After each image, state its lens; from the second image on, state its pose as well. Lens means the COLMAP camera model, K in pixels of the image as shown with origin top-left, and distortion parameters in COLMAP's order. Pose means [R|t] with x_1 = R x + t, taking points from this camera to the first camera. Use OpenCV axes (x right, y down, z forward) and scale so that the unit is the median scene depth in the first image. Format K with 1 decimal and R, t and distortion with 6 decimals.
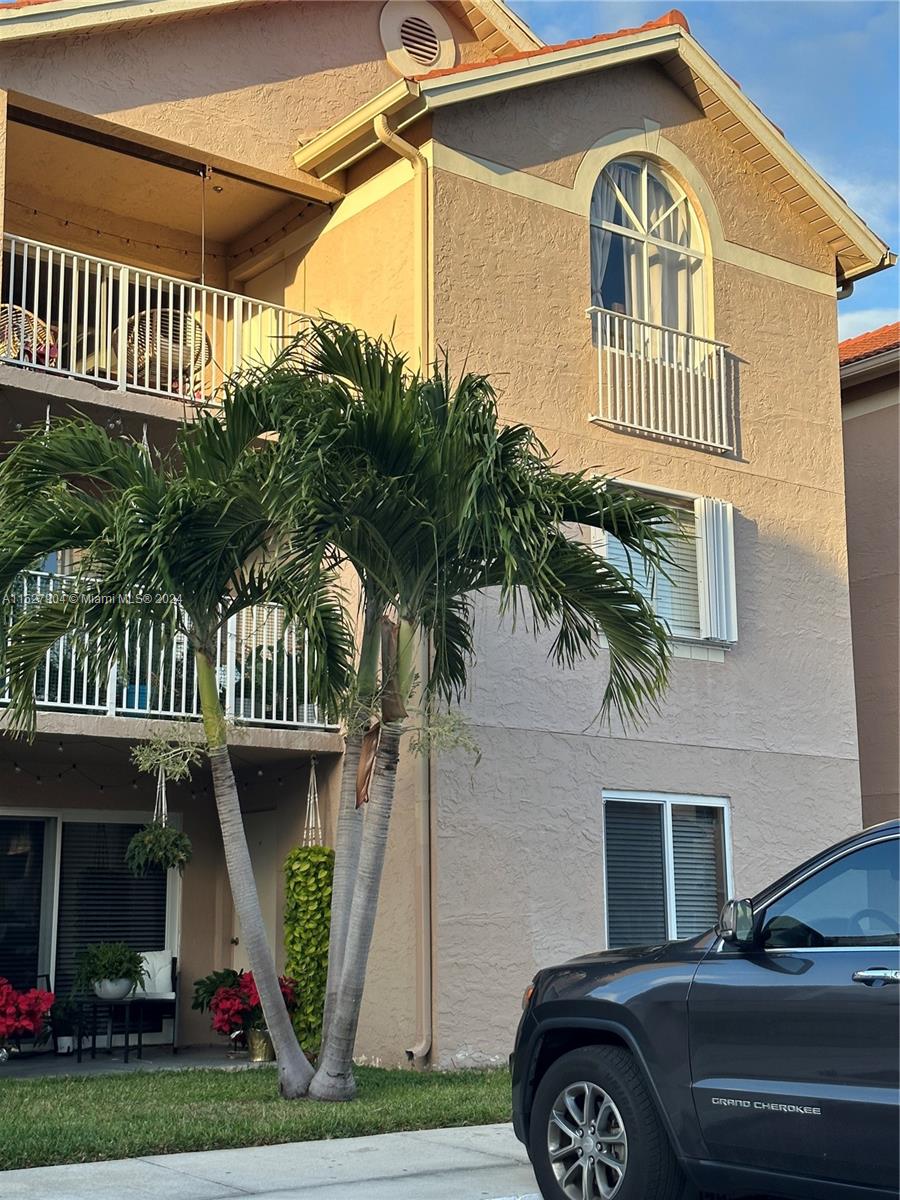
lens RADIAL K [[1670.5, 0, 450.0], [0, 1670.5, 600.0], [0, 0, 1]] dist [0.158077, -0.030004]
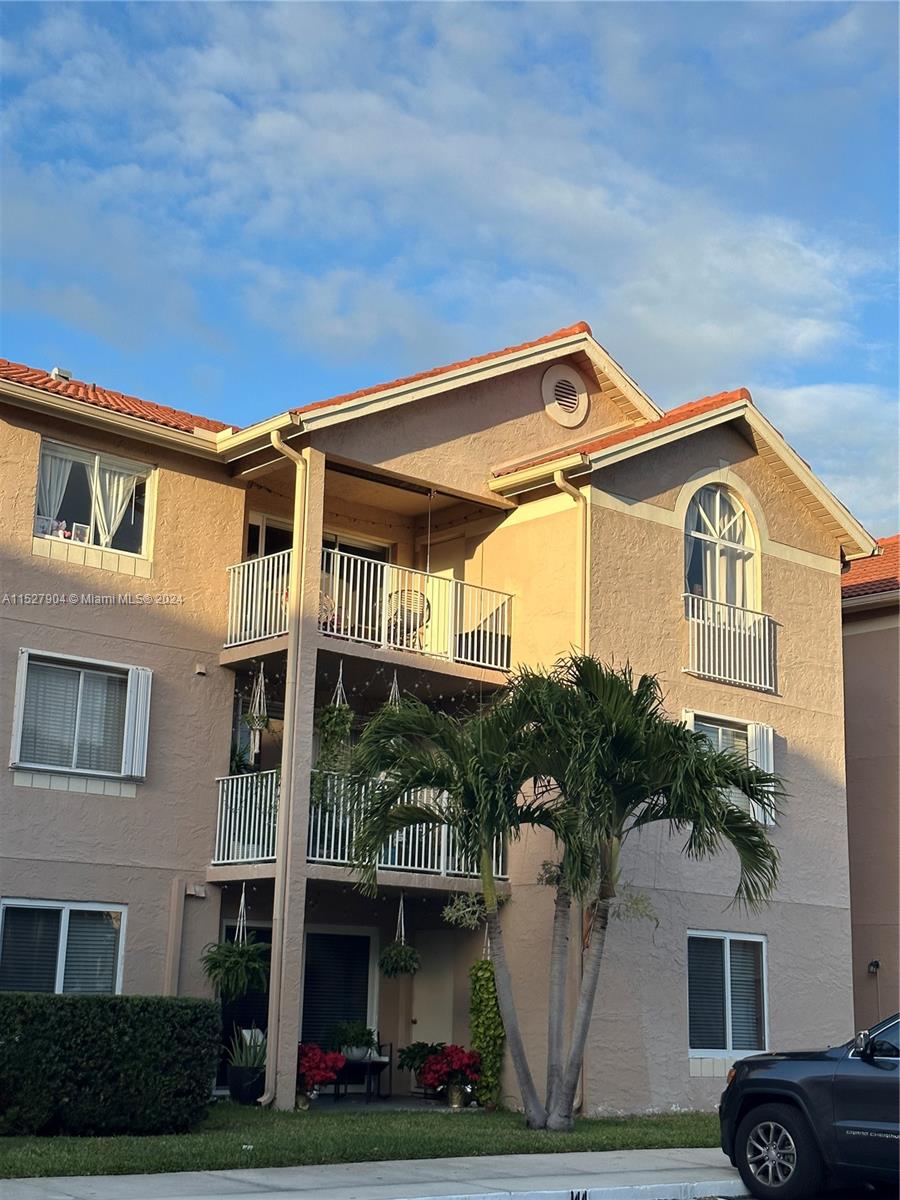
lens RADIAL K [[1670.5, 0, 450.0], [0, 1670.5, 600.0], [0, 0, 1]] dist [0.158077, -0.030004]
pose [[0.997321, 0.048425, 0.054816, -0.198556], [-0.046494, 0.998271, -0.035973, -0.105156], [-0.056464, 0.033328, 0.997848, -0.443531]]
